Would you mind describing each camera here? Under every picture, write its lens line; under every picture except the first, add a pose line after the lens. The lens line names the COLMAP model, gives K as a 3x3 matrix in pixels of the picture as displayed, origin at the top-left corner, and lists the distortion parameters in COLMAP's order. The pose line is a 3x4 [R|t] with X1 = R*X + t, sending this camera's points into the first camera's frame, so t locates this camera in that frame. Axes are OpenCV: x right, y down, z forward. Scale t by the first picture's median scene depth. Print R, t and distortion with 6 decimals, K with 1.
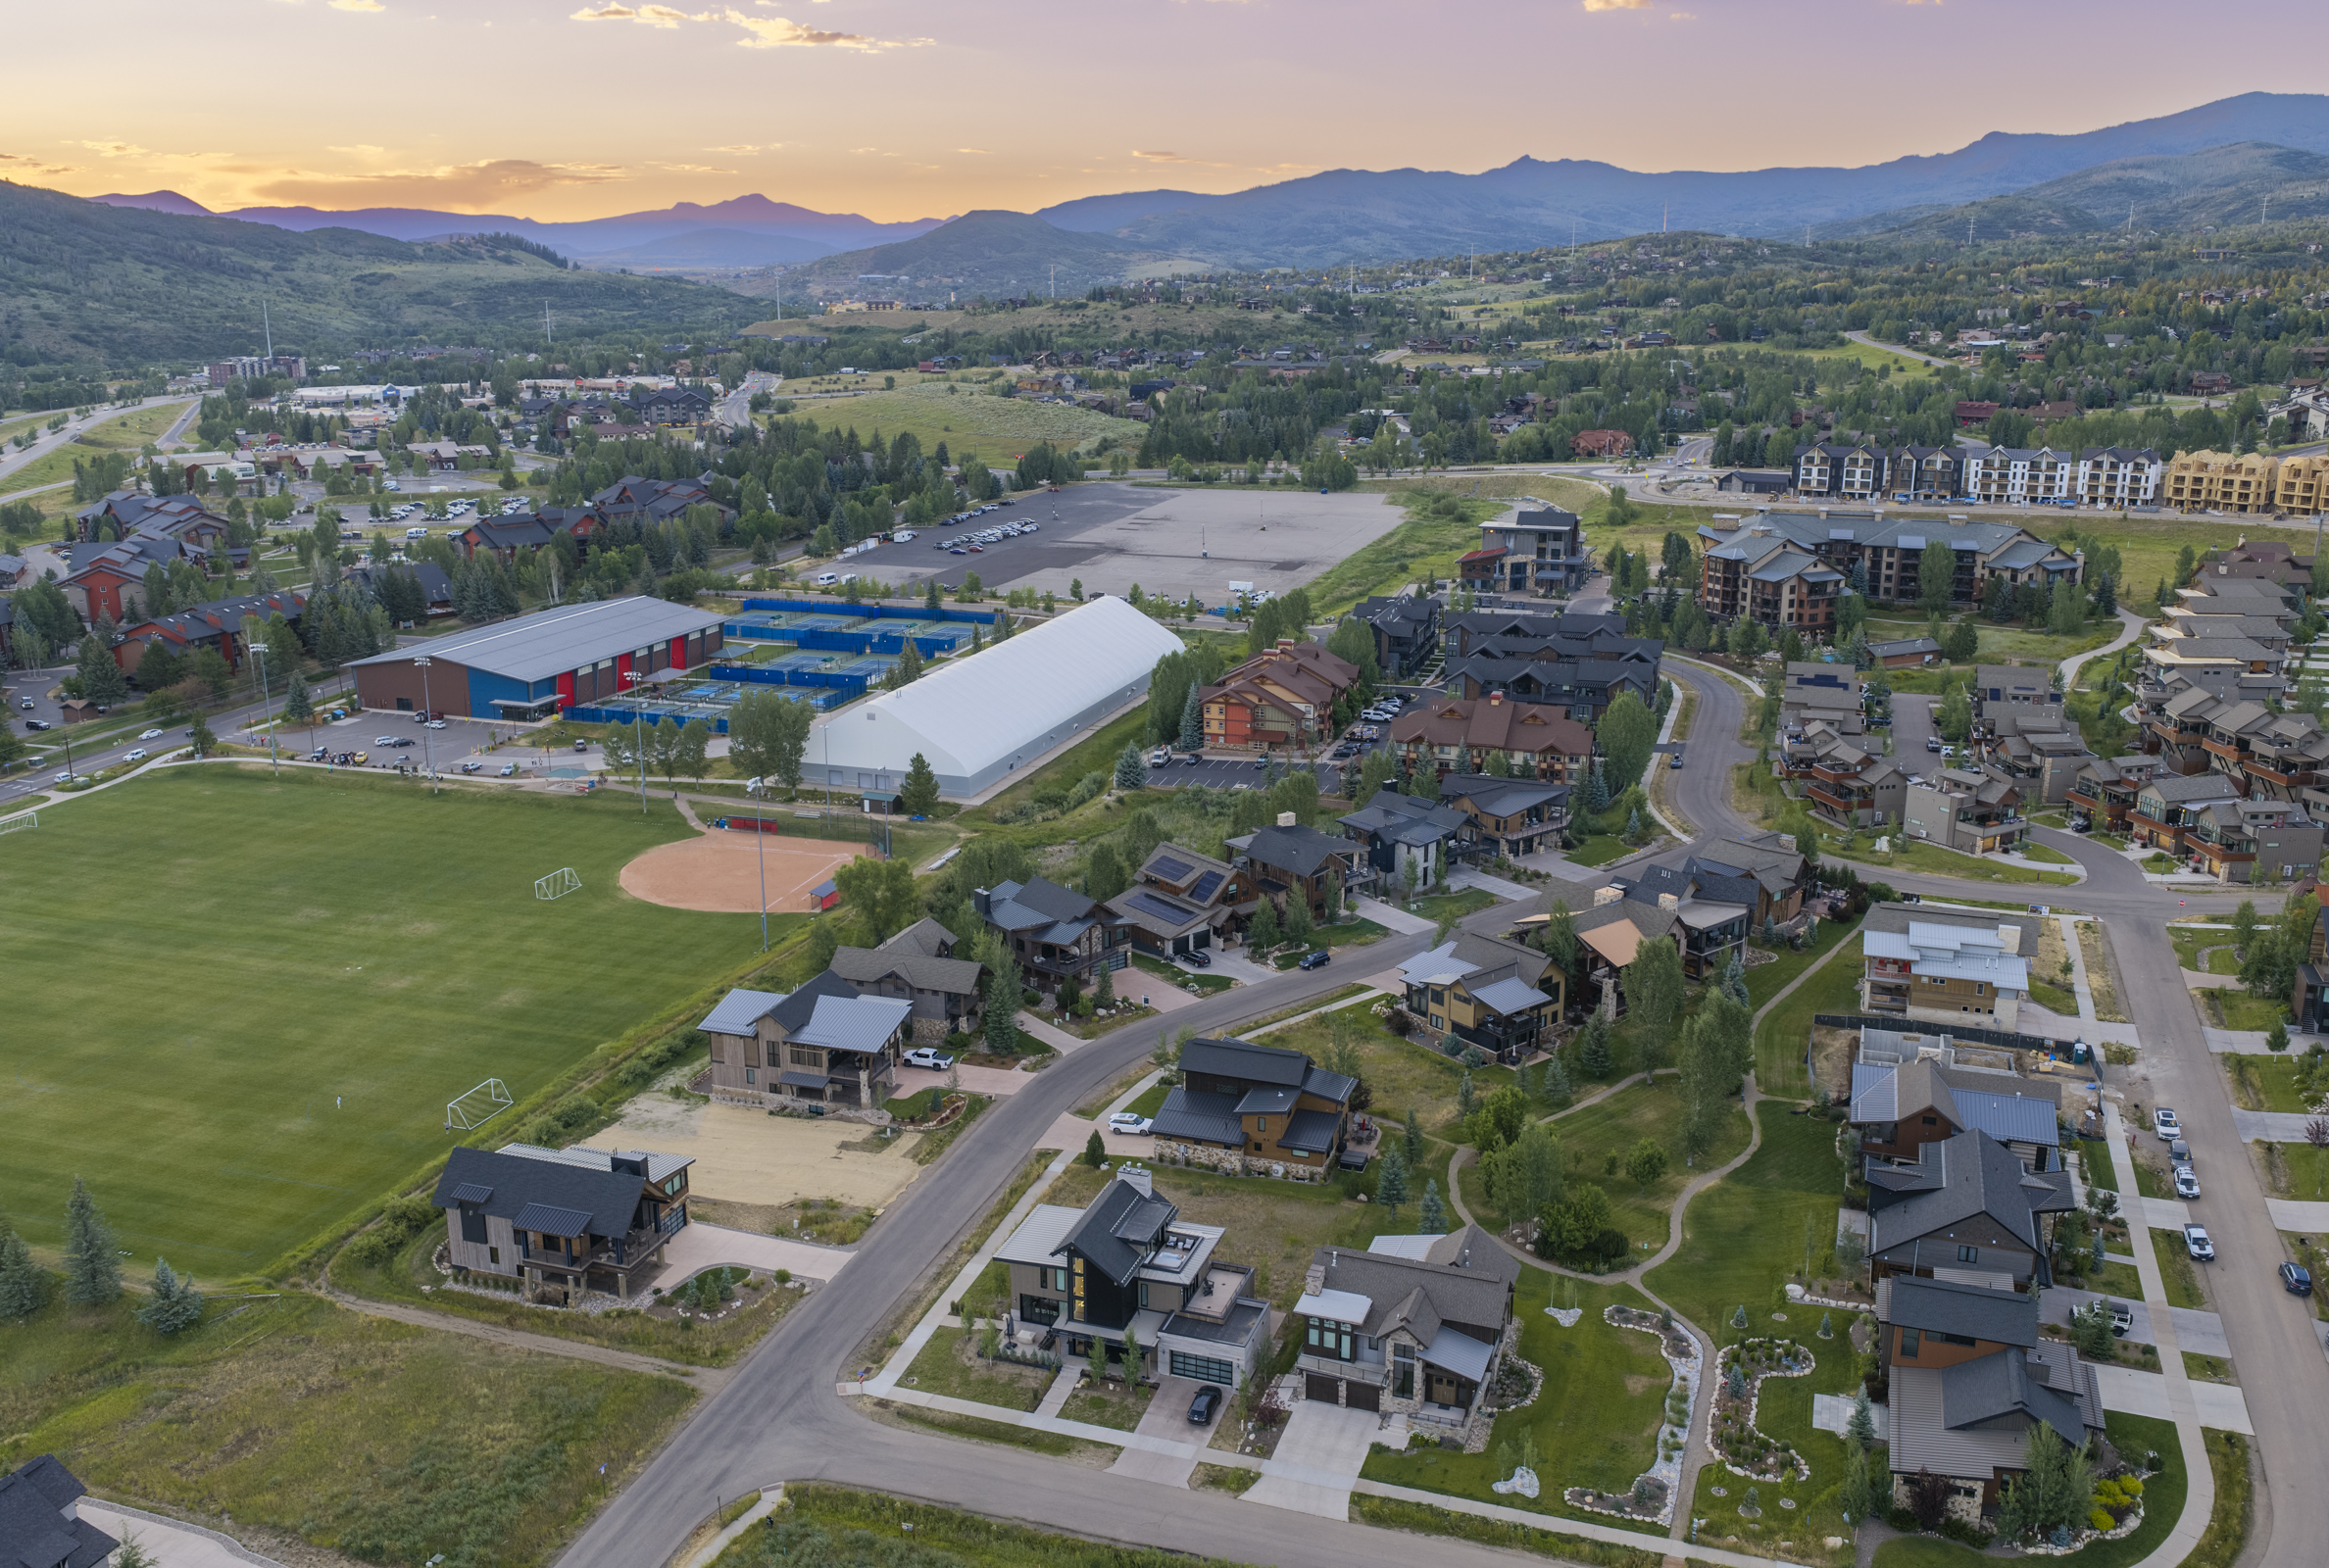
lens RADIAL K [[1953.7, 0, 1179.9], [0, 1953.7, 783.1], [0, 0, 1]] dist [0.011028, -0.016757]
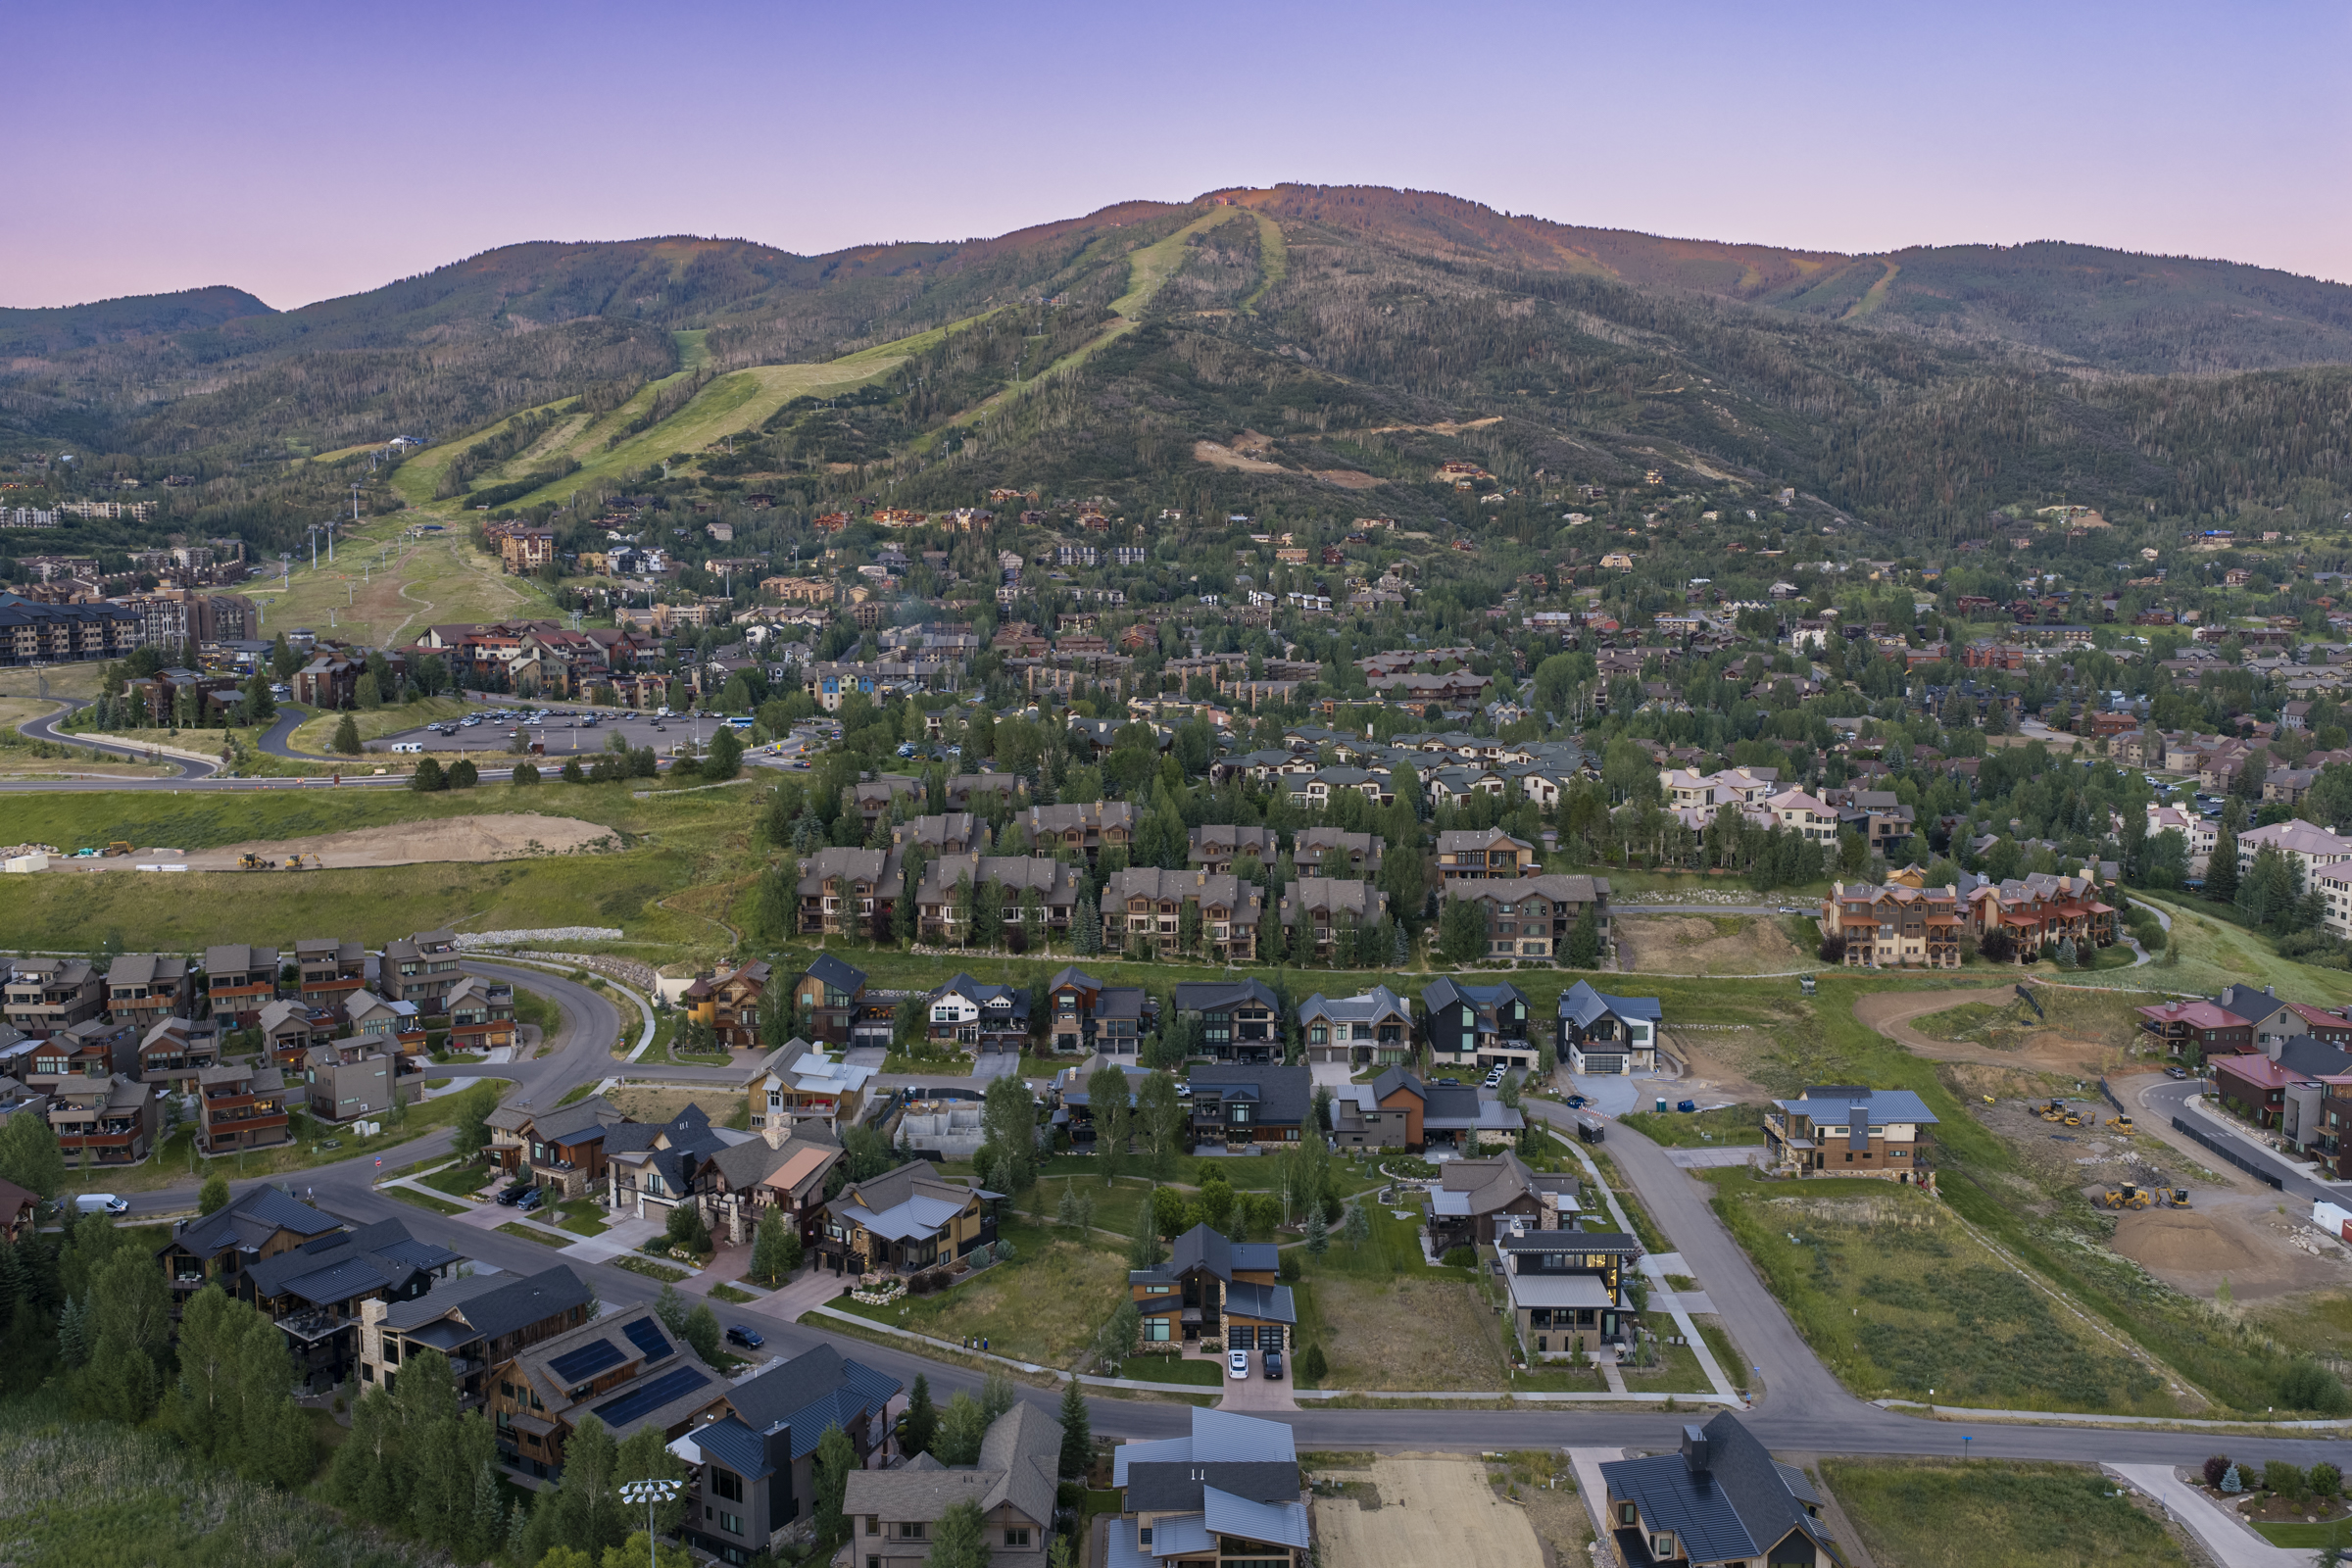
lens RADIAL K [[1948.5, 0, 1176.0], [0, 1948.5, 784.0], [0, 0, 1]] dist [0.025967, -0.055492]
pose [[-0.317501, -0.108829, 0.941992, -0.515336], [0.249686, 0.948742, 0.193766, -0.171171], [-0.914795, 0.296723, -0.274054, 0.681539]]
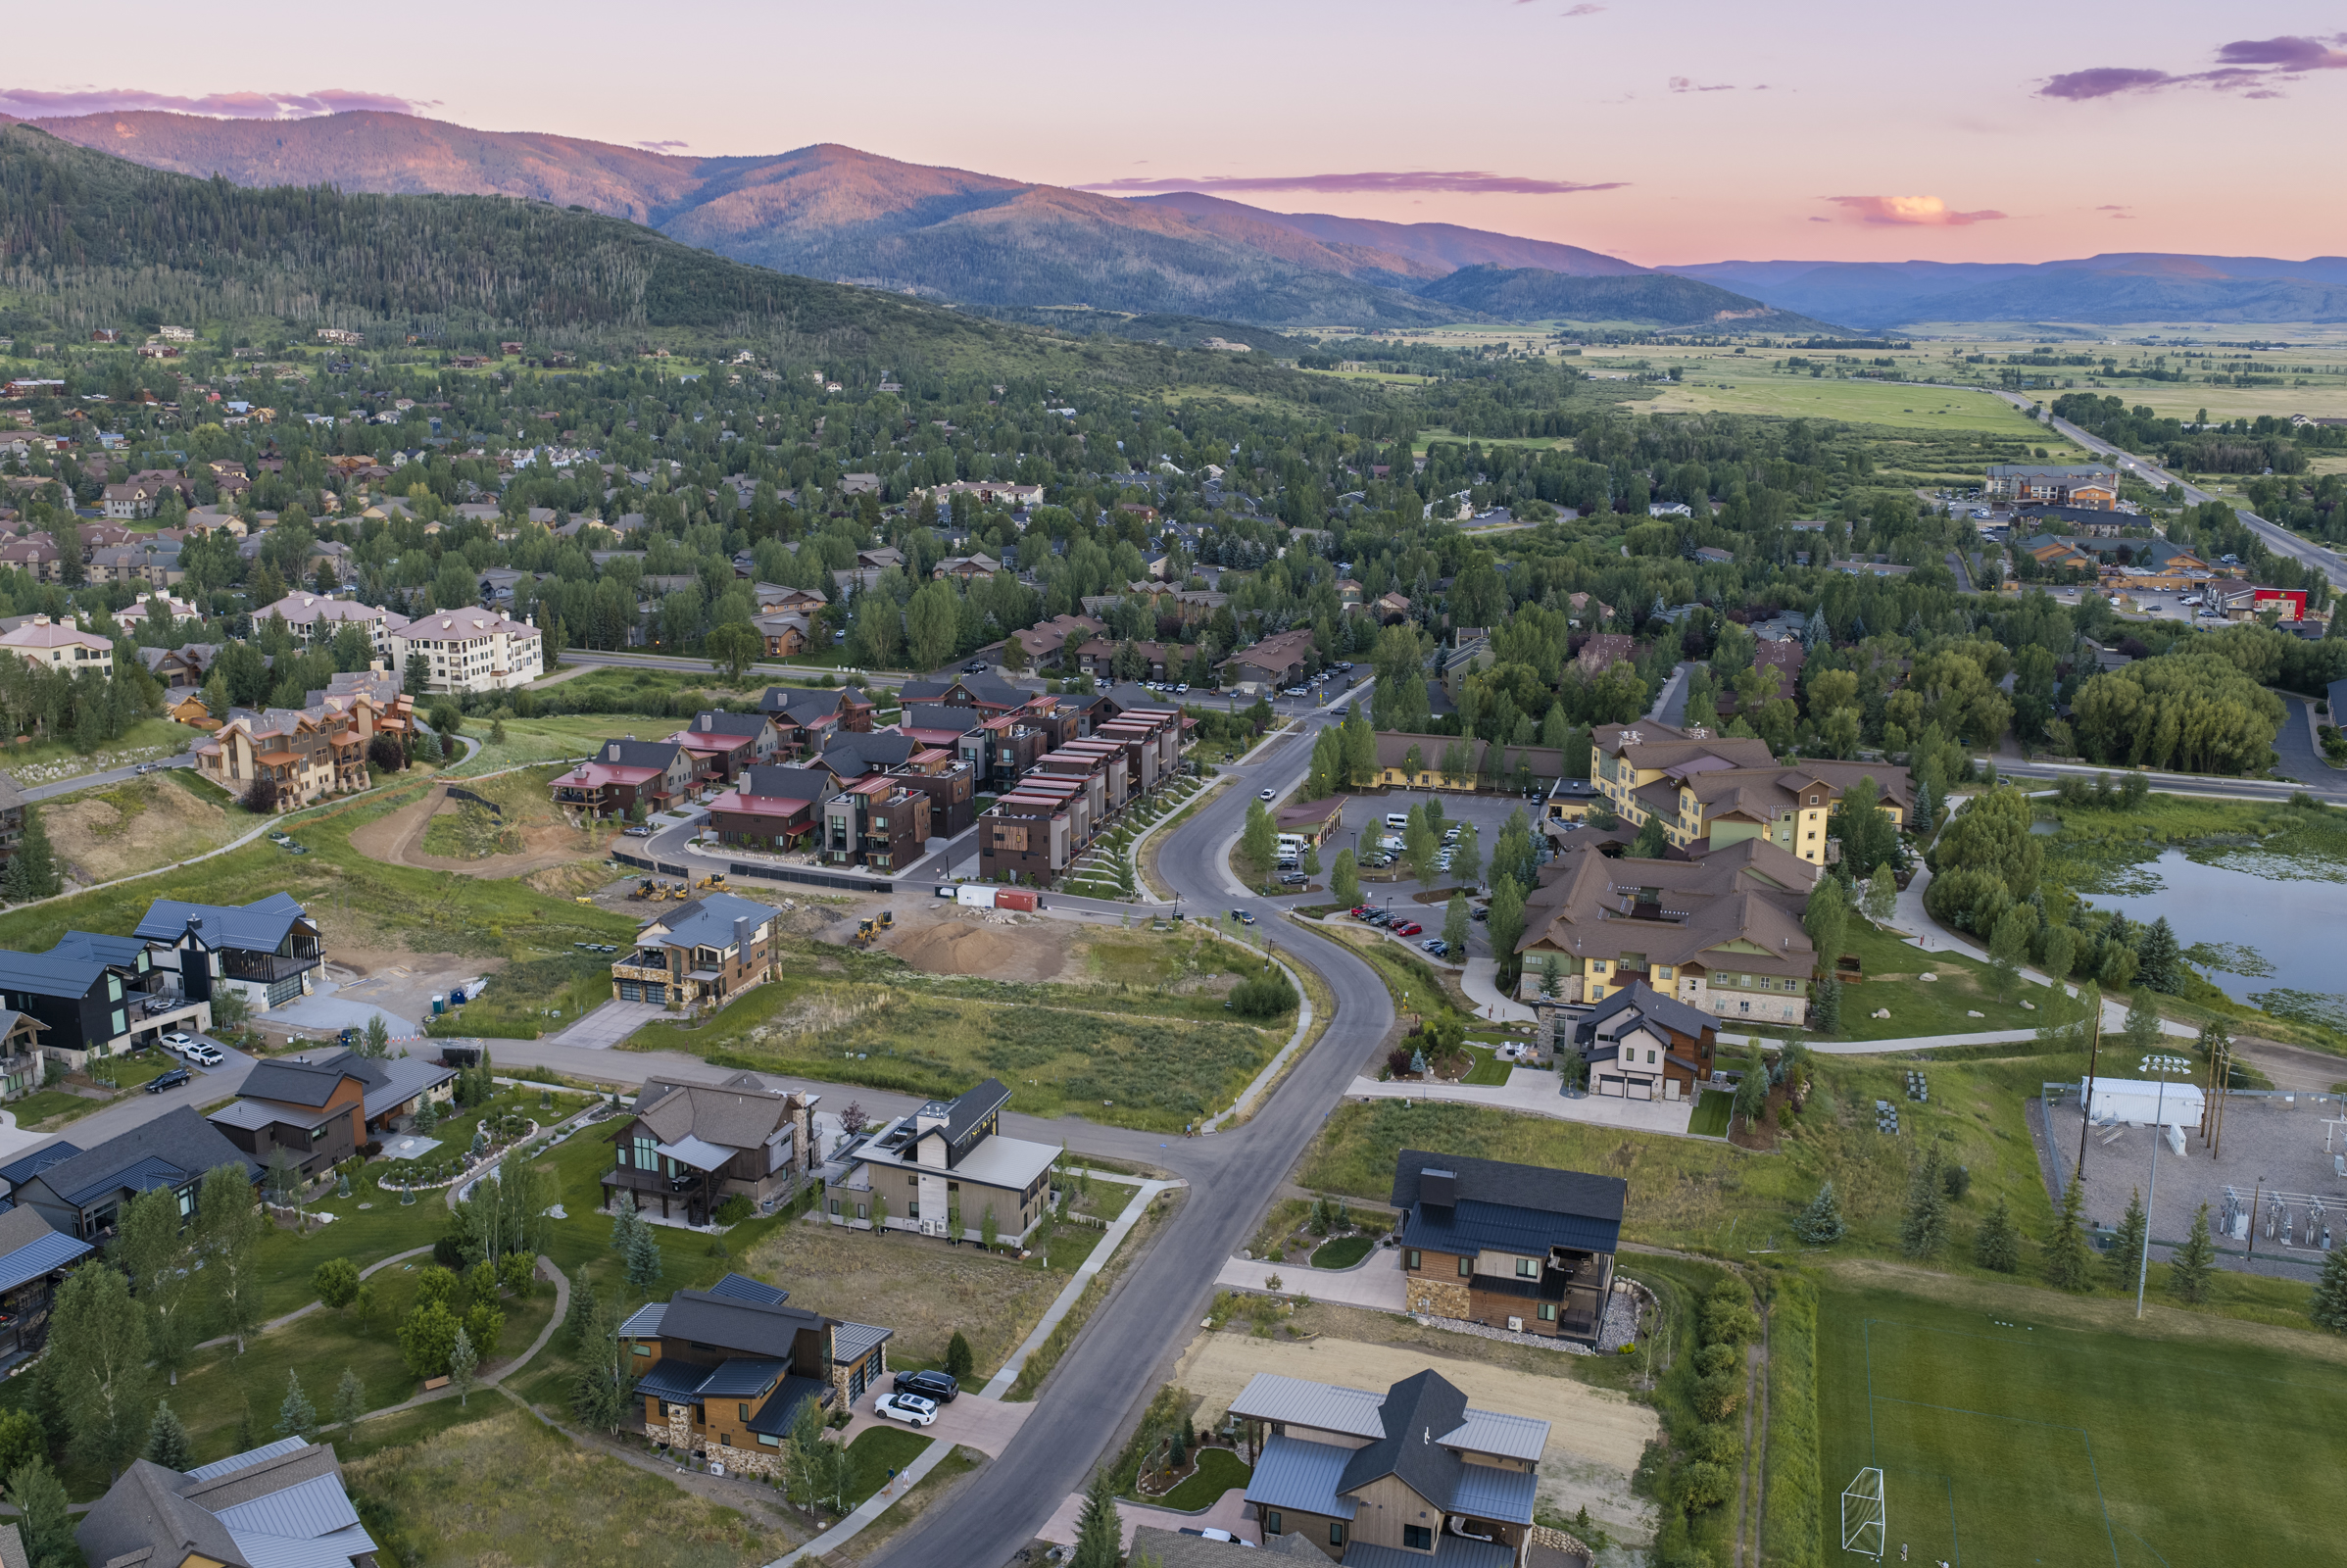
lens RADIAL K [[1992.8, 0, 1141.7], [0, 1992.8, 785.7], [0, 0, 1]] dist [0.026550, -0.063757]
pose [[-0.999999, -0.000880, 0.000628, -0.064779], [-0.000476, 0.880337, 0.474349, -0.224248], [-0.000970, 0.474348, -0.880337, 0.876848]]
